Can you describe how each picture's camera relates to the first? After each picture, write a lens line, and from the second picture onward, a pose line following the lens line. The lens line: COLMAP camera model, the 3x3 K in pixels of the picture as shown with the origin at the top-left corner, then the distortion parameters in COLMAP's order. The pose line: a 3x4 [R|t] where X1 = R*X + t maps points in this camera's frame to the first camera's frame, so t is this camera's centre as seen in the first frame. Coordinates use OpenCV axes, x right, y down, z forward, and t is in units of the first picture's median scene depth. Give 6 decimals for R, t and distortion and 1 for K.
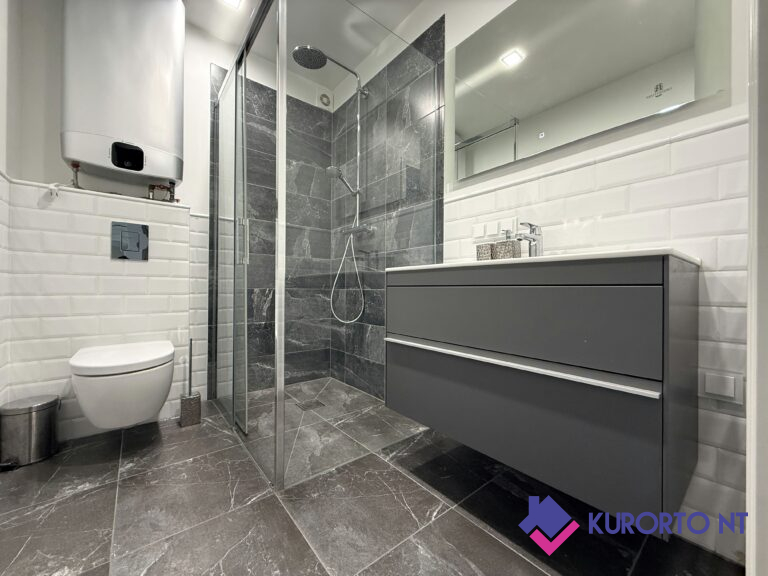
lens RADIAL K [[305.5, 0, 382.2], [0, 305.5, 288.6], [0, 0, 1]] dist [0.000263, 0.000258]
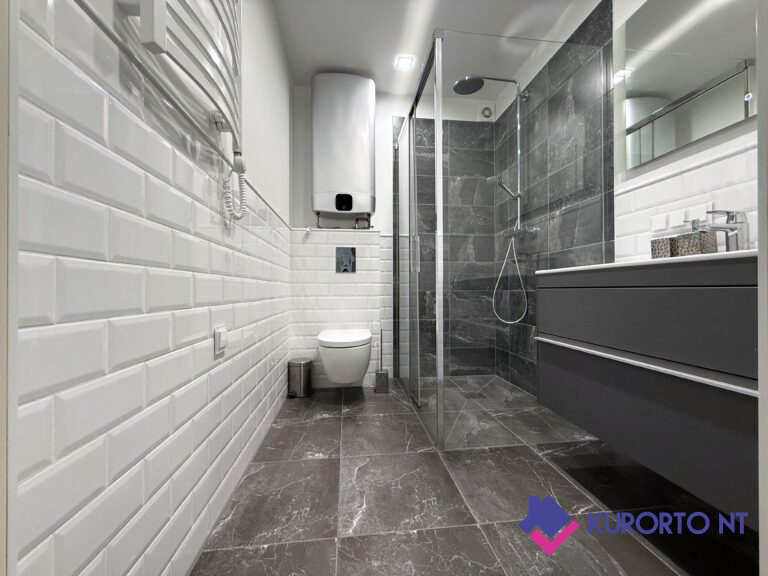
lens RADIAL K [[305.5, 0, 382.2], [0, 305.5, 288.6], [0, 0, 1]] dist [0.000263, 0.000258]
pose [[0.845795, -0.012922, -0.533352, 0.098750], [0.010727, 0.999916, -0.007215, -0.003487], [0.533401, 0.000381, 0.845863, -0.140281]]
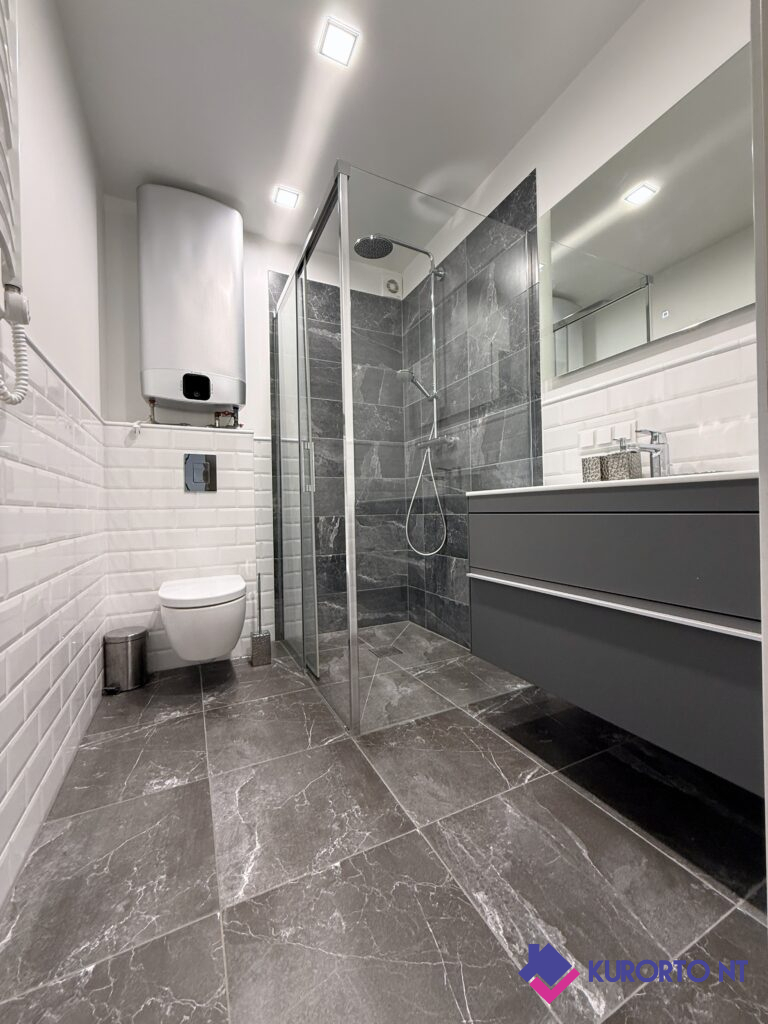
lens RADIAL K [[407.4, 0, 382.8], [0, 407.4, 509.6], [0, 0, 1]] dist [0.000263, 0.000258]
pose [[0.973418, -0.028594, -0.227242, 0.033189], [0.029105, 0.999576, -0.001102, -0.018586], [0.227177, -0.005541, 0.973838, -0.131671]]
